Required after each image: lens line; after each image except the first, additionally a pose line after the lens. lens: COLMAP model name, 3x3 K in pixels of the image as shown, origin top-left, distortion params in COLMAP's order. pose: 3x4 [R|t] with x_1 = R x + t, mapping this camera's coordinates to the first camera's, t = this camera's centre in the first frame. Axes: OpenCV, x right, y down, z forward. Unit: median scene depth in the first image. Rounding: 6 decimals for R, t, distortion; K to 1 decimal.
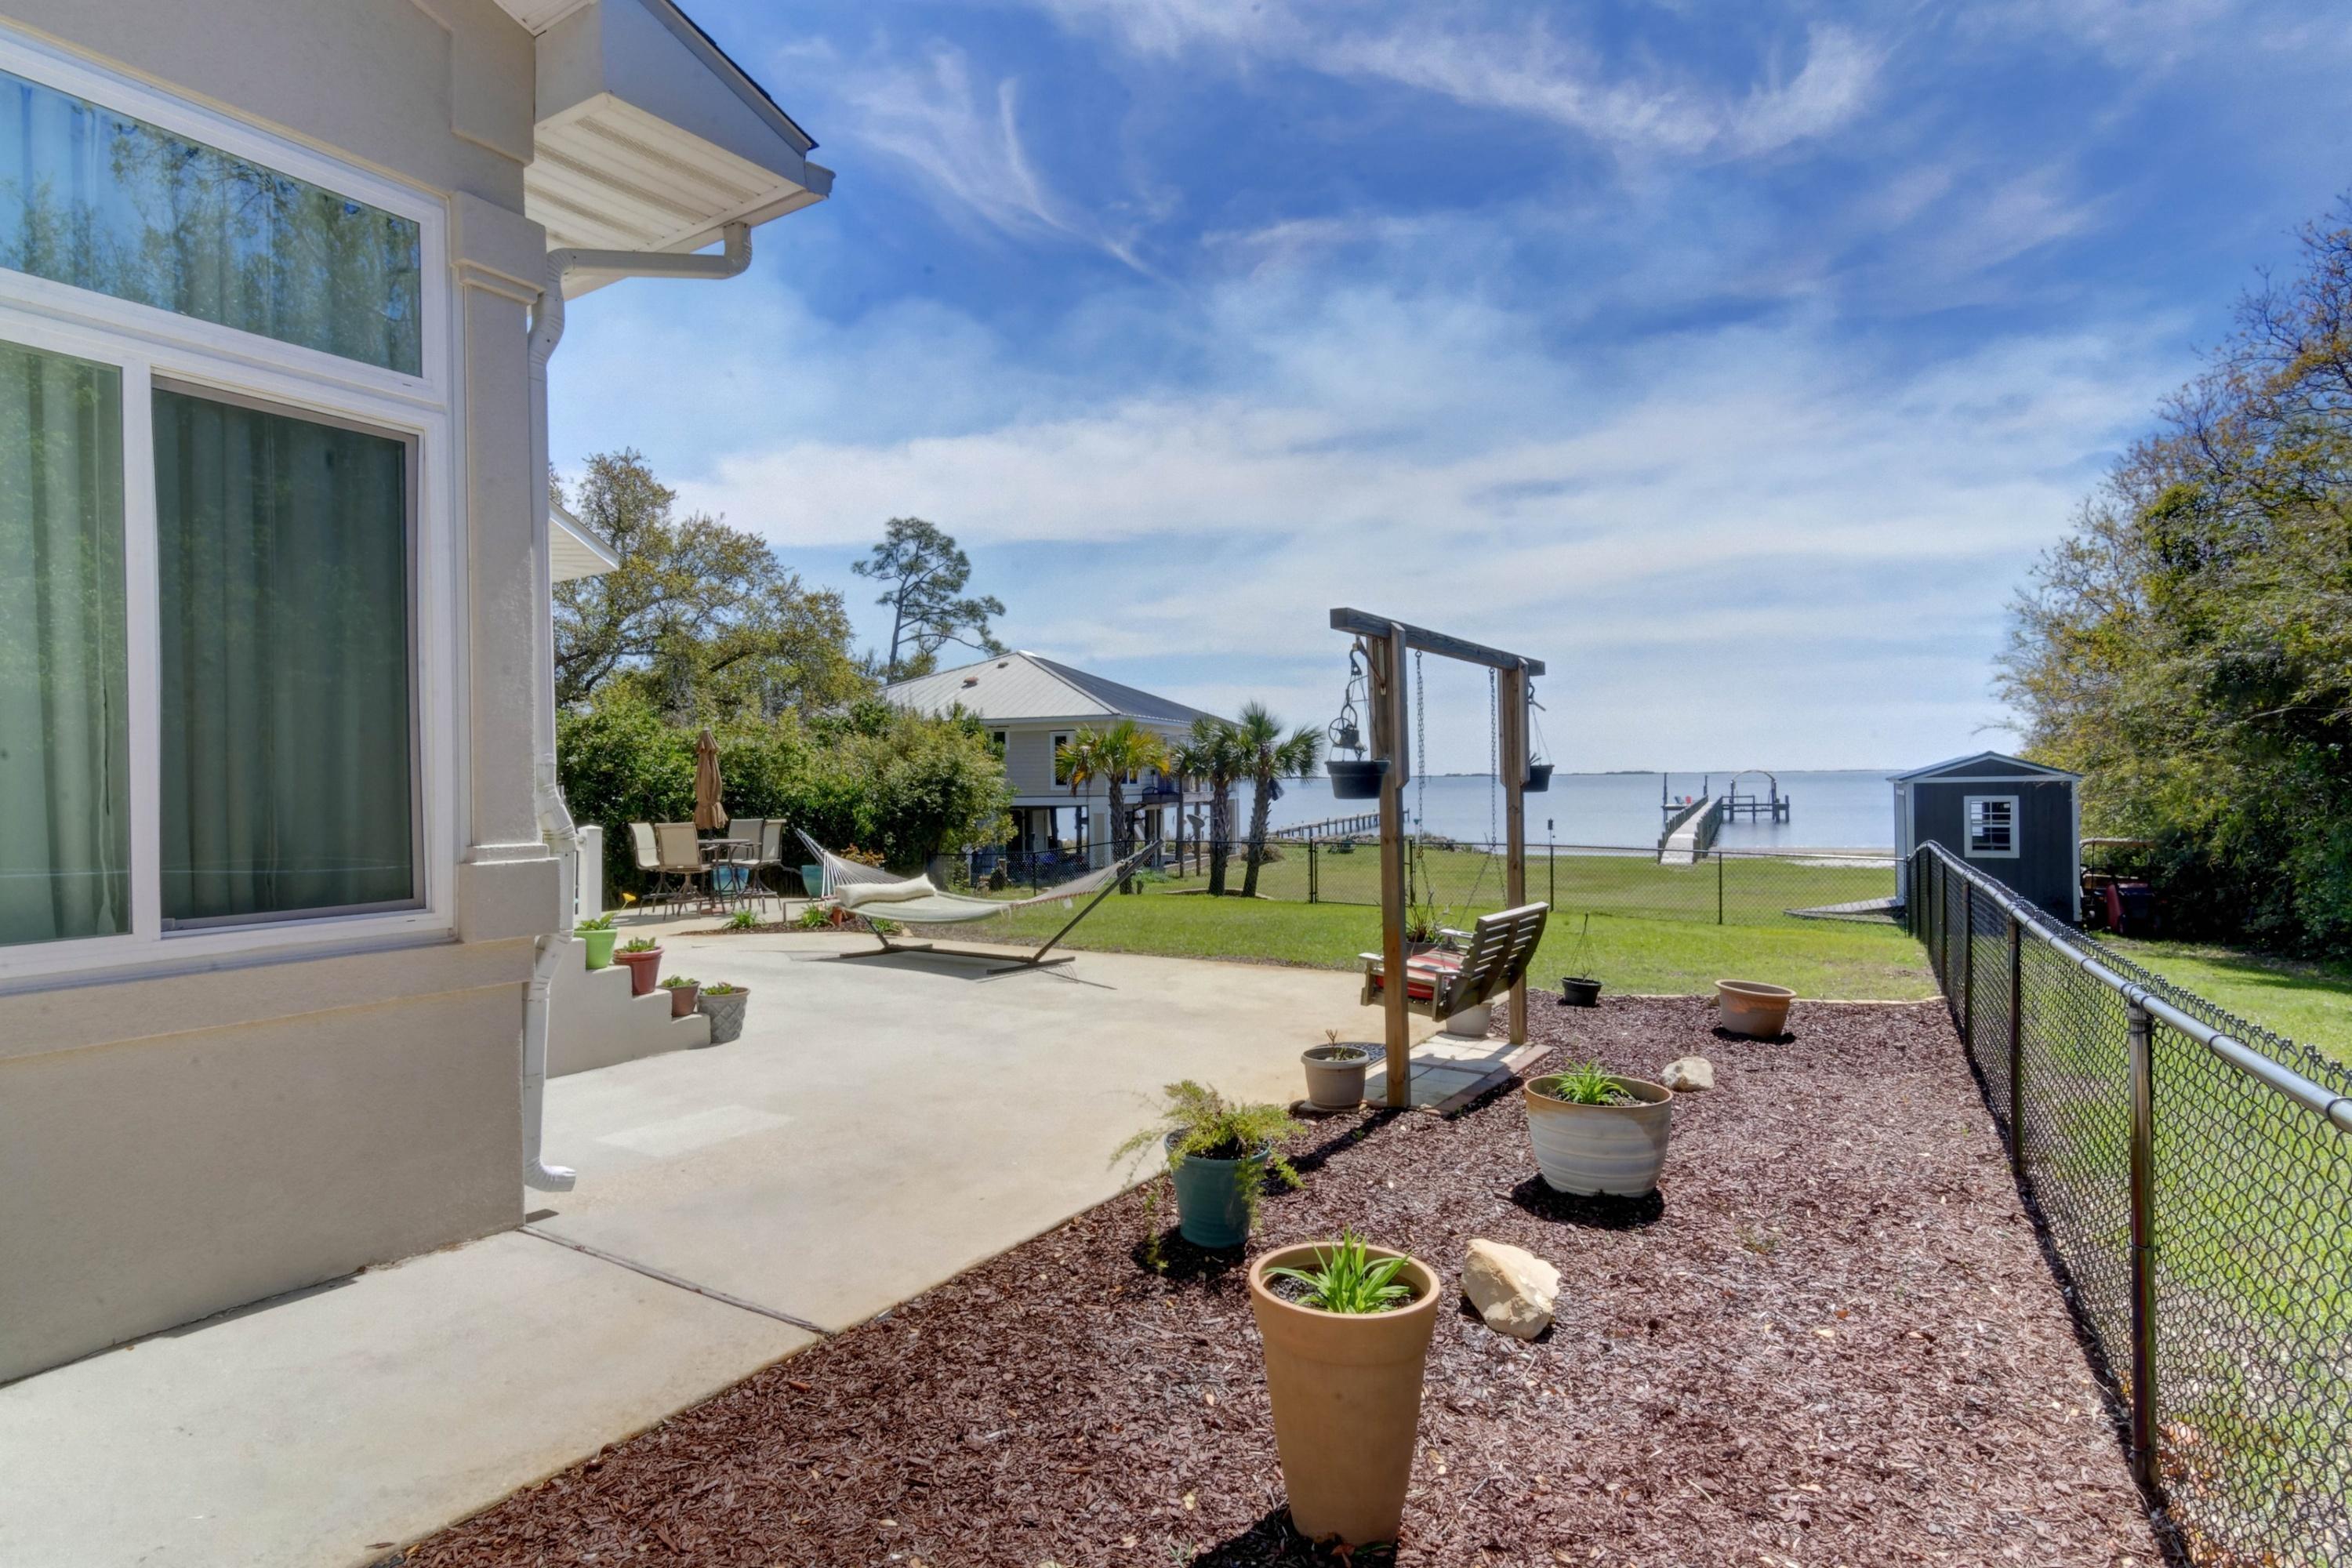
lens RADIAL K [[1148.4, 0, 1171.3], [0, 1148.4, 795.8], [0, 0, 1]] dist [0.002173, 0.000014]
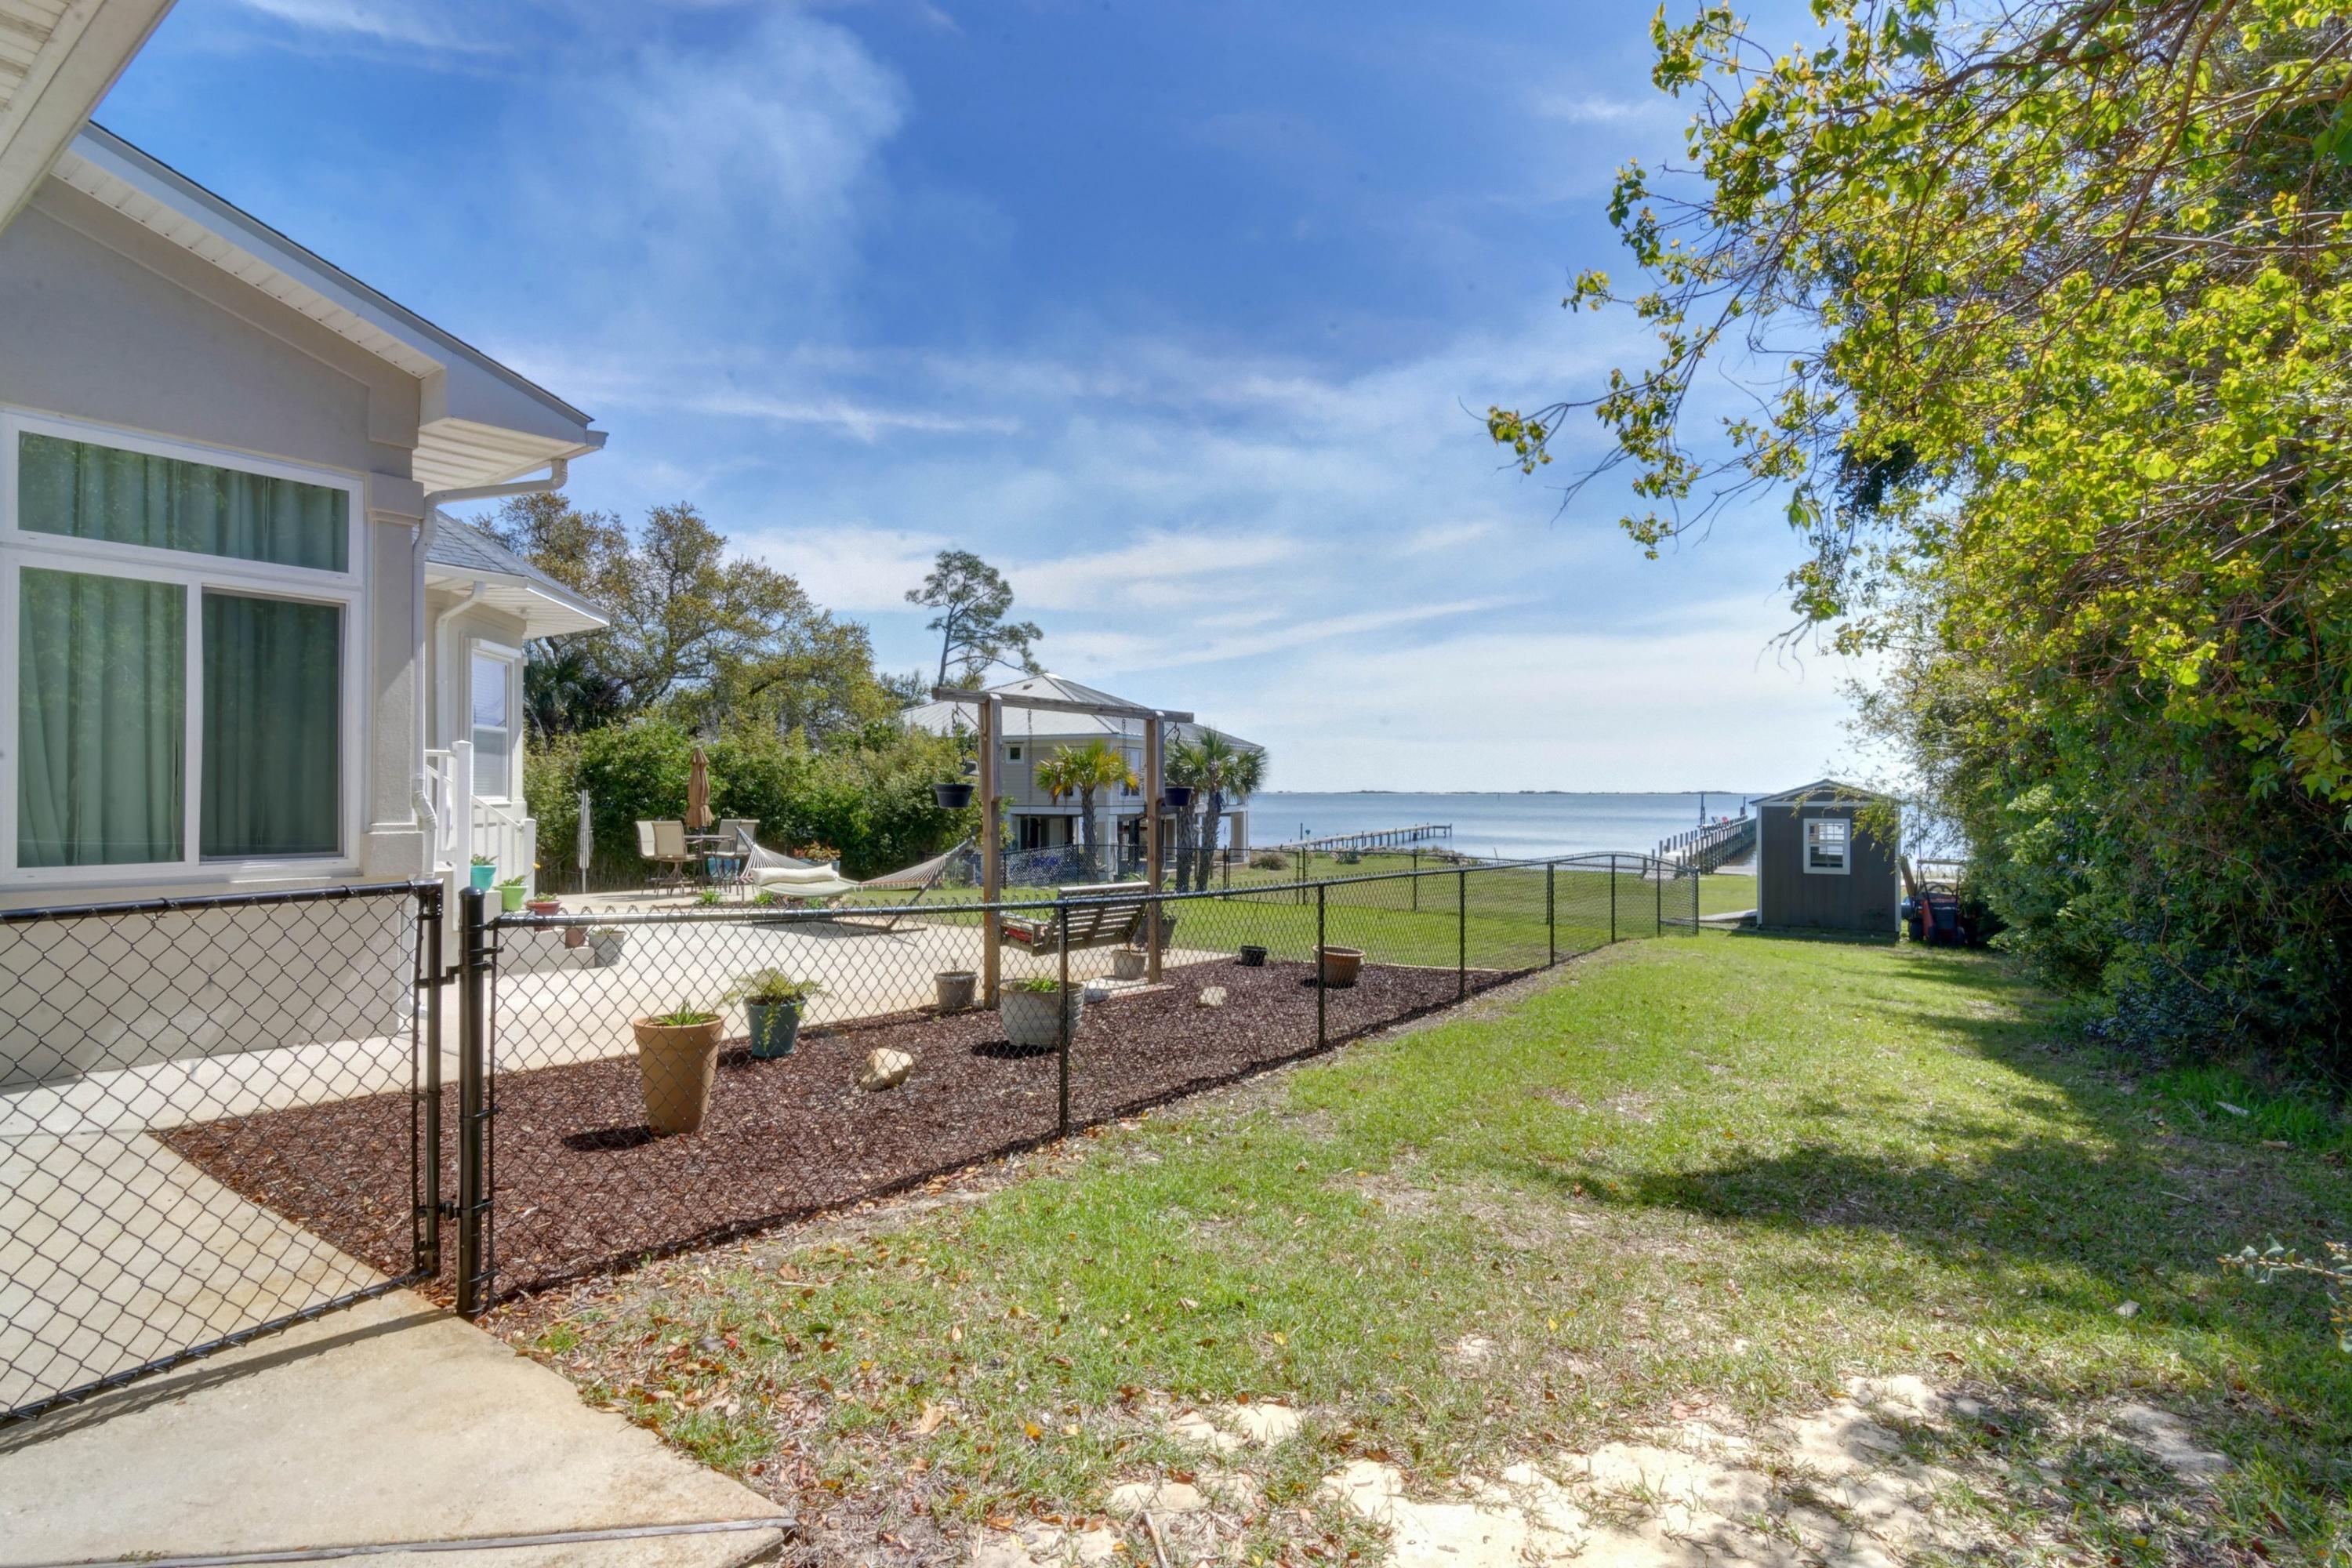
lens RADIAL K [[1117.1, 0, 1164.8], [0, 1117.1, 791.1], [0, 0, 1]] dist [0.001921, 0.006436]
pose [[0.997062, 0.015094, -0.075103, 0.103366], [-0.016225, 0.999764, -0.014473, -0.000225], [0.074866, 0.015649, 0.997071, -0.090834]]
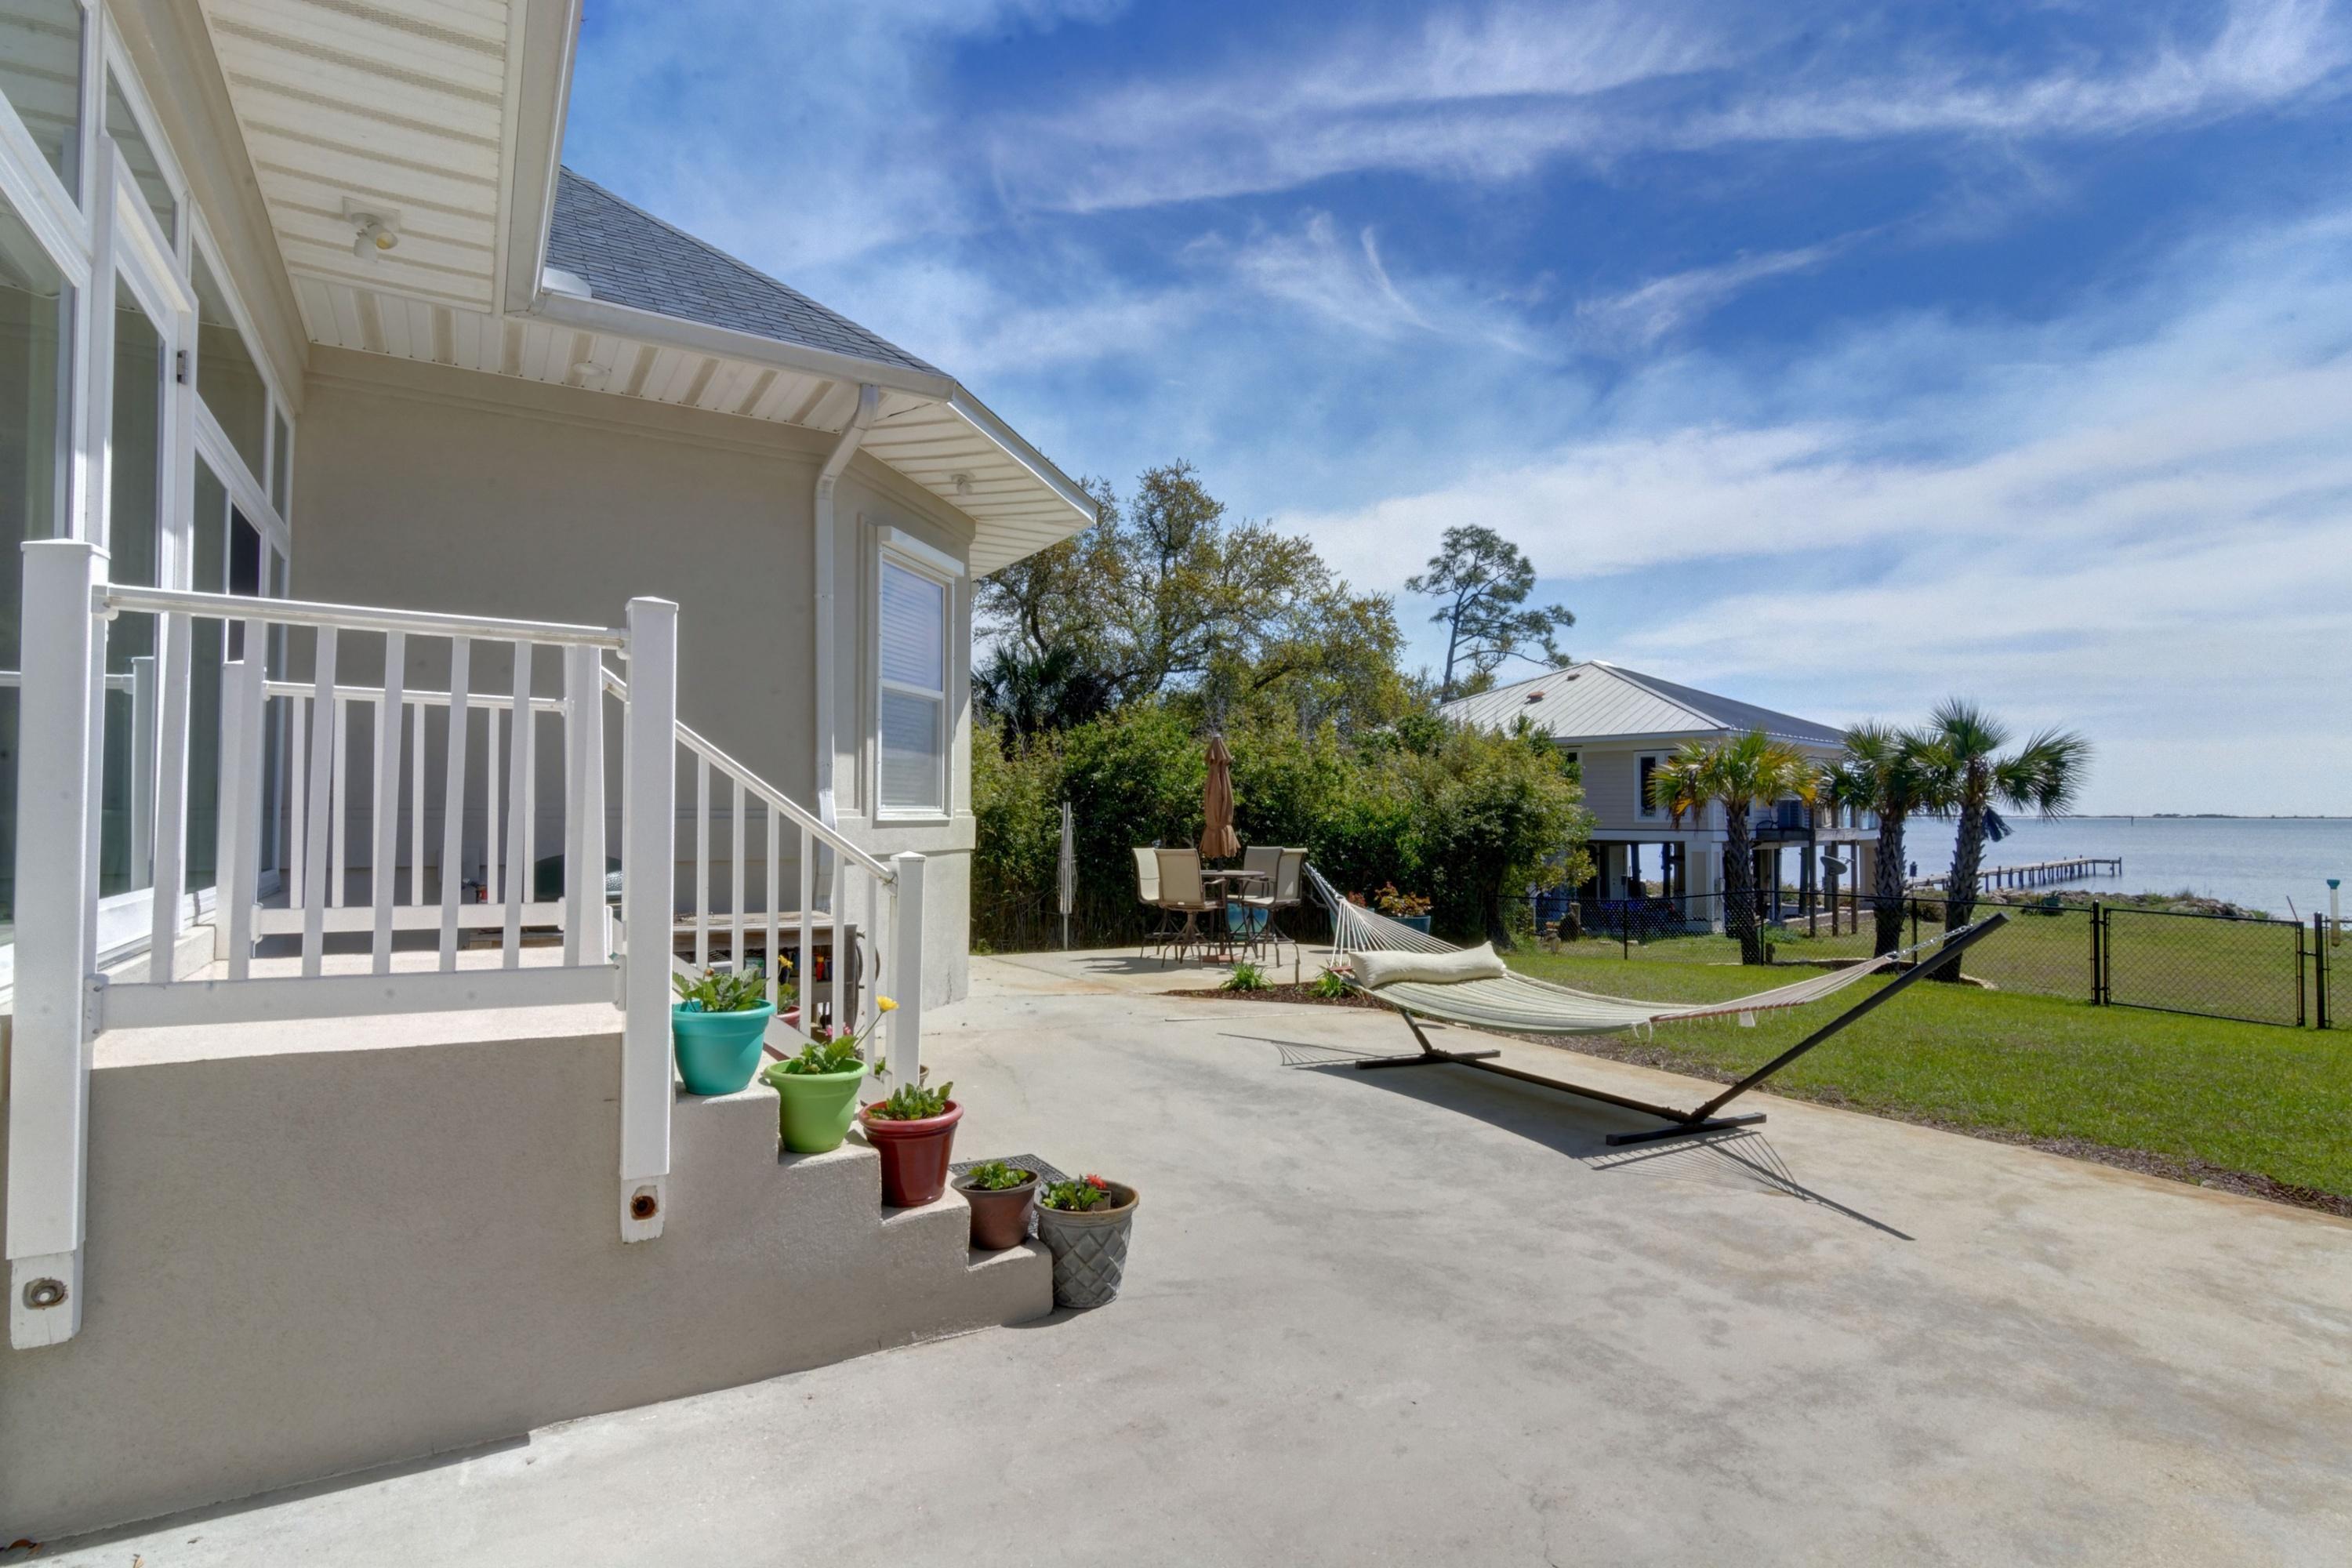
lens RADIAL K [[1148.4, 0, 1171.3], [0, 1148.4, 795.8], [0, 0, 1]] dist [0.002173, 0.000014]
pose [[0.890377, 0.009167, -0.455132, -0.032826], [-0.021447, 0.999532, -0.021826, 0.001898], [0.454719, 0.029194, 0.890156, 0.138646]]
